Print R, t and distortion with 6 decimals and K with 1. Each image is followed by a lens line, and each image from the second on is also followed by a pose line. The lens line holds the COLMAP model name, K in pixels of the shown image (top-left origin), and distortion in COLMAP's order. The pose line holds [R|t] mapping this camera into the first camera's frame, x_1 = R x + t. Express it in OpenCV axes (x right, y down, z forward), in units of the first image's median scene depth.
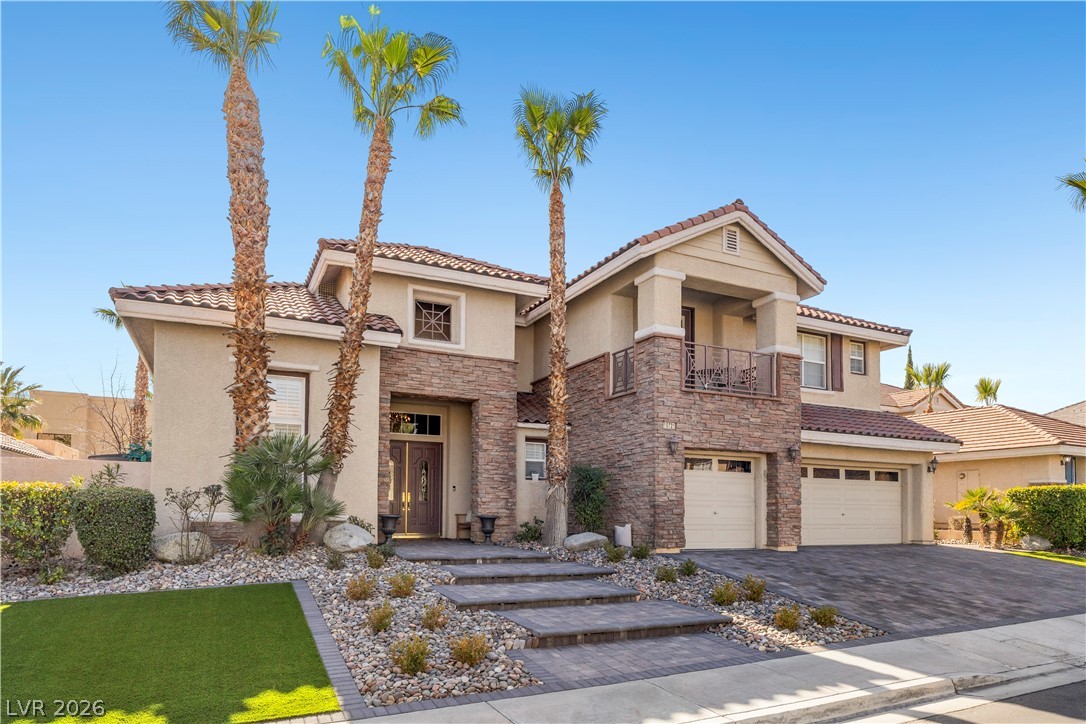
lens RADIAL K [[647.4, 0, 544.1], [0, 647.4, 431.5], [0, 0, 1]] dist [0.000612, 0.000025]
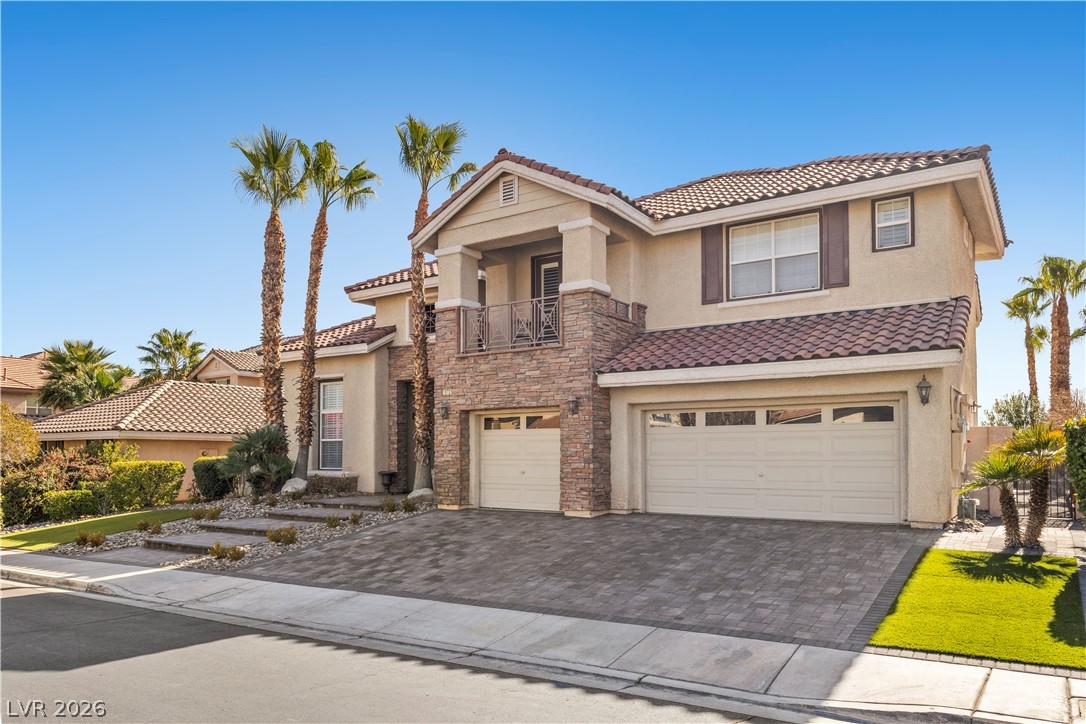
lens RADIAL K [[767.8, 0, 543.0], [0, 767.8, 362.0], [0, 0, 1]] dist [0.001966, 0.000226]
pose [[0.494238, -0.118988, -0.861145, 1.285638], [0.110366, 0.991161, -0.073611, 0.049797], [0.862293, -0.058659, 0.503001, 0.454276]]
